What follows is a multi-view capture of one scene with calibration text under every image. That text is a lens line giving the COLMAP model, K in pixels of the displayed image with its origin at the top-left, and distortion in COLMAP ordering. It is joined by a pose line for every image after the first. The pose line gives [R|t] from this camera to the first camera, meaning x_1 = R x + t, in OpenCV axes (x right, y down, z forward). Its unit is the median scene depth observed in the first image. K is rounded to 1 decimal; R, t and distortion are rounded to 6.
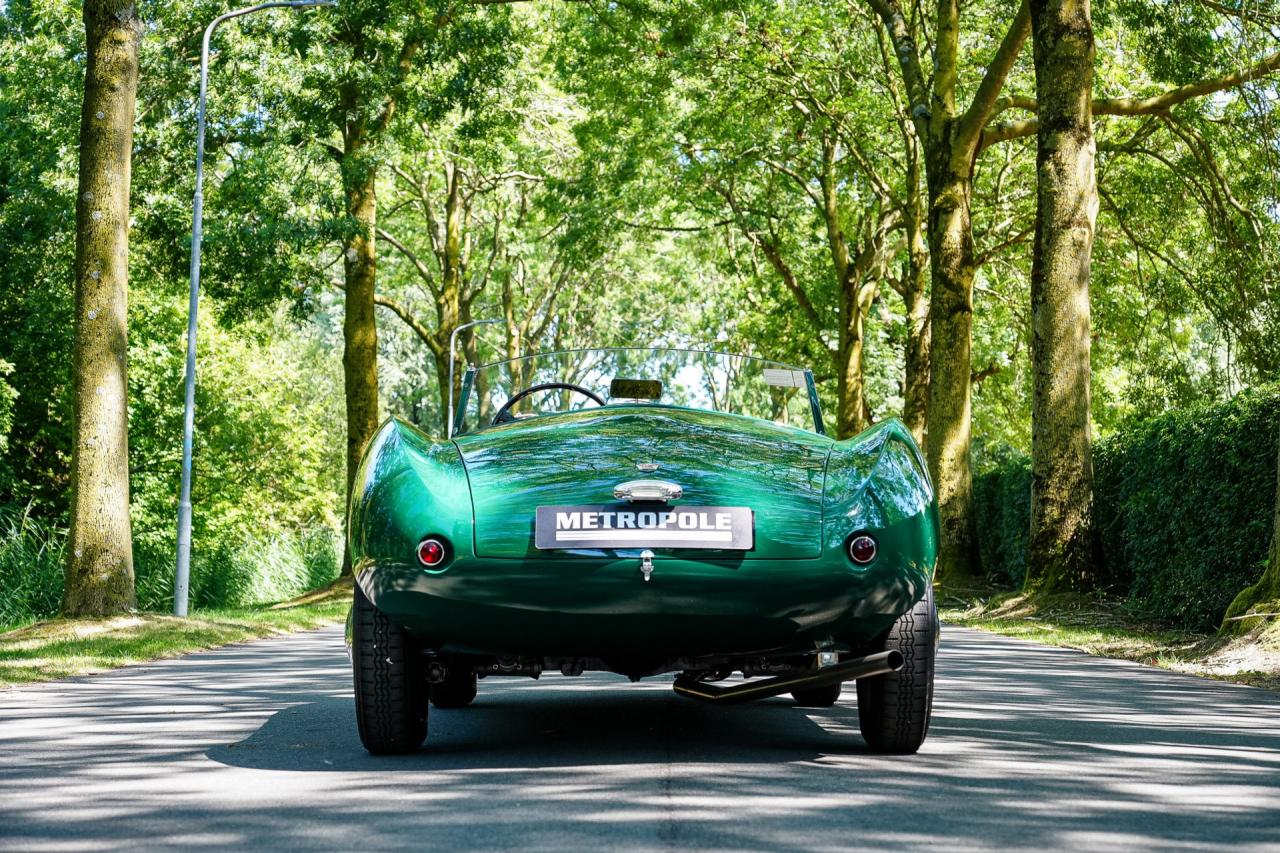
lens RADIAL K [[2762.6, 0, 640.0], [0, 2762.6, 426.5], [0, 0, 1]] dist [0.000680, 0.317417]
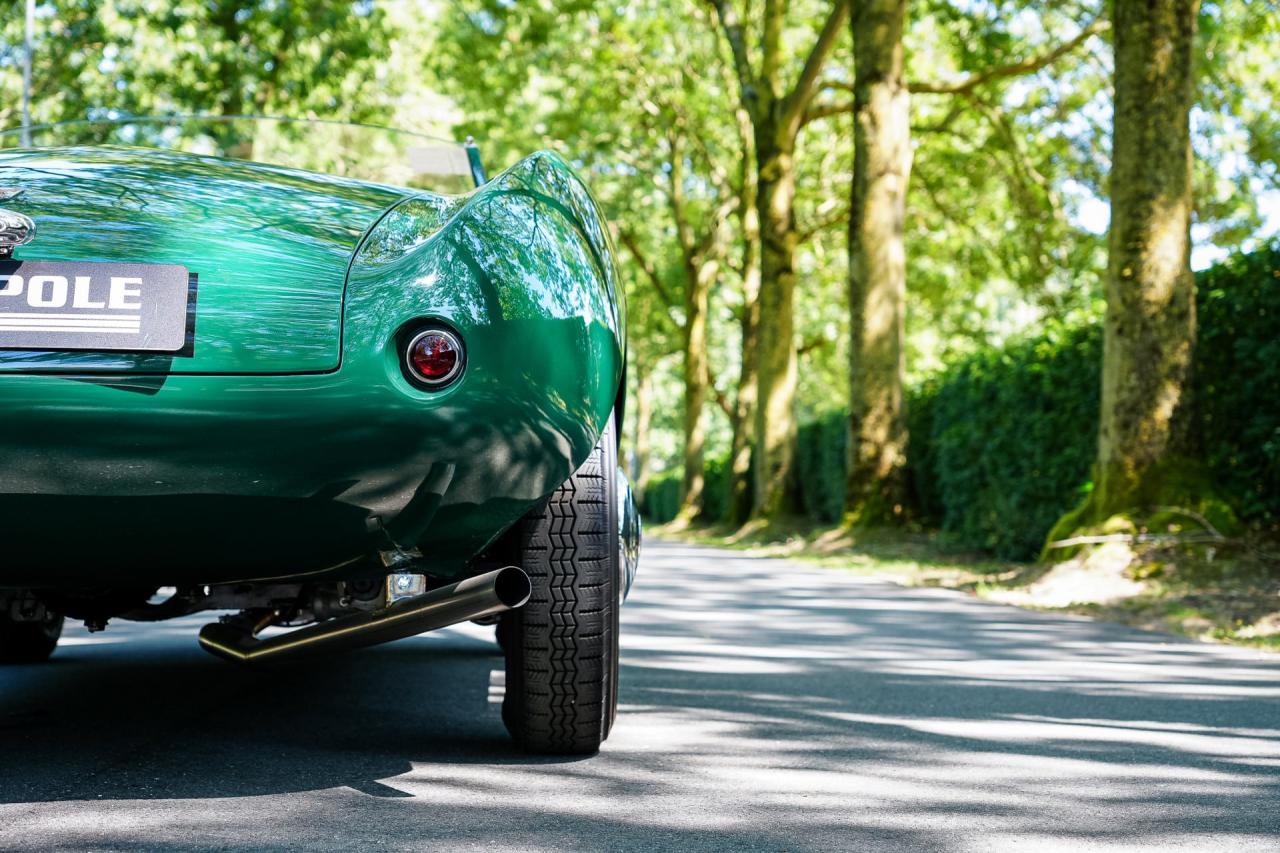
lens RADIAL K [[2184.8, 0, 639.0], [0, 2184.8, 459.2], [0, 0, 1]] dist [0.014998, -0.034803]
pose [[0.999149, -0.005965, 0.040815, 0.021152], [0.005069, 0.999744, 0.022041, 0.011376], [-0.040936, -0.021815, 0.998924, 0.130232]]
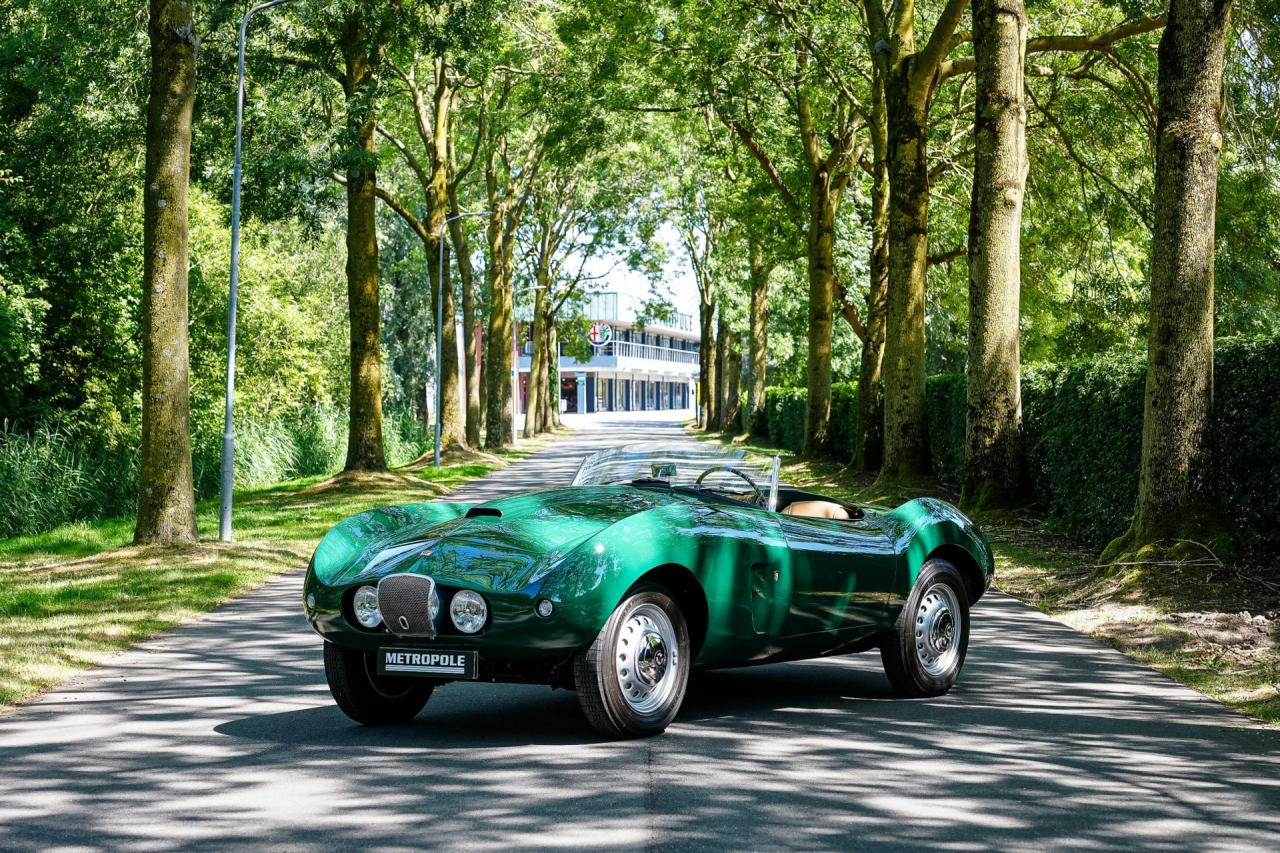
lens RADIAL K [[2938.0, 0, 640.0], [0, 2938.0, 426.5], [0, 0, 1]] dist [0.110297, 0.265435]
pose [[0.999958, 0.001833, 0.008925, -0.003135], [-0.002398, 0.997965, 0.063725, -0.037249], [-0.008790, -0.063744, 0.997928, -0.155944]]
